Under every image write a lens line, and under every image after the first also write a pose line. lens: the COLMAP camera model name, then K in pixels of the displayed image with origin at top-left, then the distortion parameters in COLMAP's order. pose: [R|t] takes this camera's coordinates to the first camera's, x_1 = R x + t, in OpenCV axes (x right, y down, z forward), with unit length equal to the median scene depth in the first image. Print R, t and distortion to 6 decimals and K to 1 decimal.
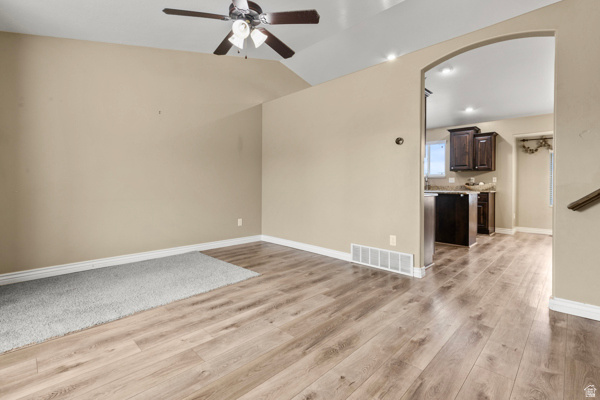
lens RADIAL K [[284.0, 0, 262.4], [0, 284.0, 189.5], [0, 0, 1]] dist [-0.010118, 0.001856]
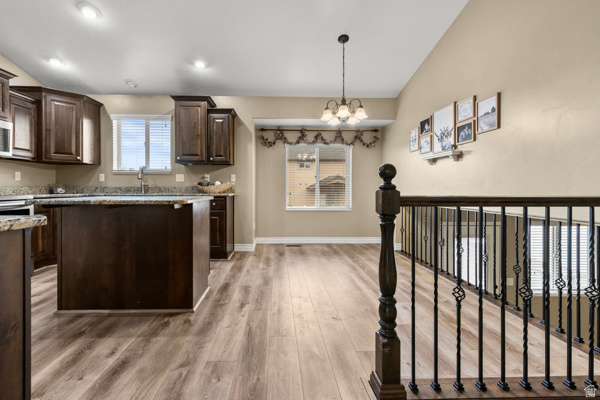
lens RADIAL K [[284.0, 0, 296.6], [0, 284.0, 186.9], [0, 0, 1]] dist [-0.010118, 0.001856]
pose [[0.621418, -0.003027, 0.783473, 0.566845], [0.015183, 0.999851, -0.008180, -0.005695], [-0.783332, 0.016979, 0.621371, 0.678092]]
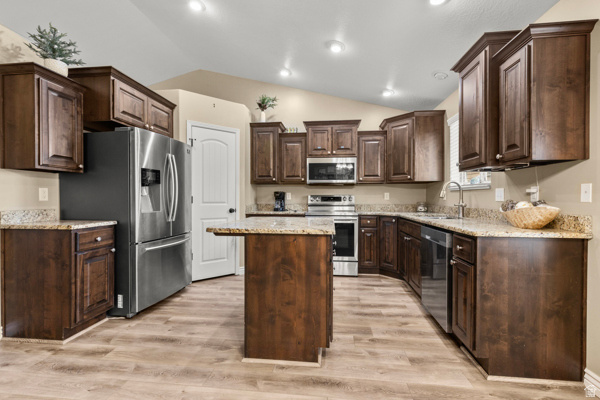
lens RADIAL K [[277.5, 0, 302.2], [0, 277.5, 197.4], [0, 0, 1]] dist [0.005984, -0.001556]
pose [[0.643322, -0.006577, -0.765568, 1.346903], [-0.007504, 0.999861, -0.014895, -0.037582], [0.765559, 0.015327, 0.643183, 0.978734]]
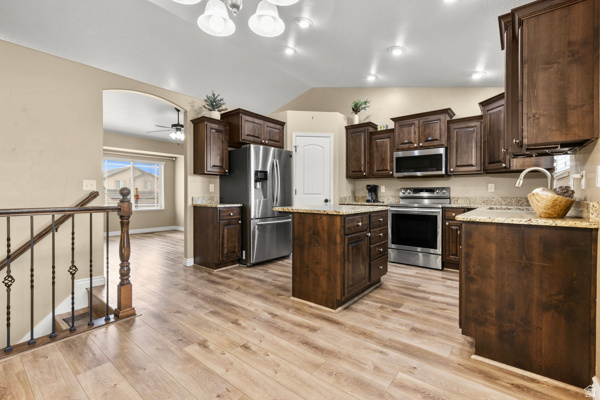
lens RADIAL K [[277.5, 0, 284.5], [0, 277.5, 192.3], [0, 0, 1]] dist [0.005984, -0.001556]
pose [[0.091895, -0.010634, -0.995712, 1.626973], [-0.015387, 0.999808, -0.012097, -0.022292], [0.995650, 0.016433, 0.091713, 1.132758]]
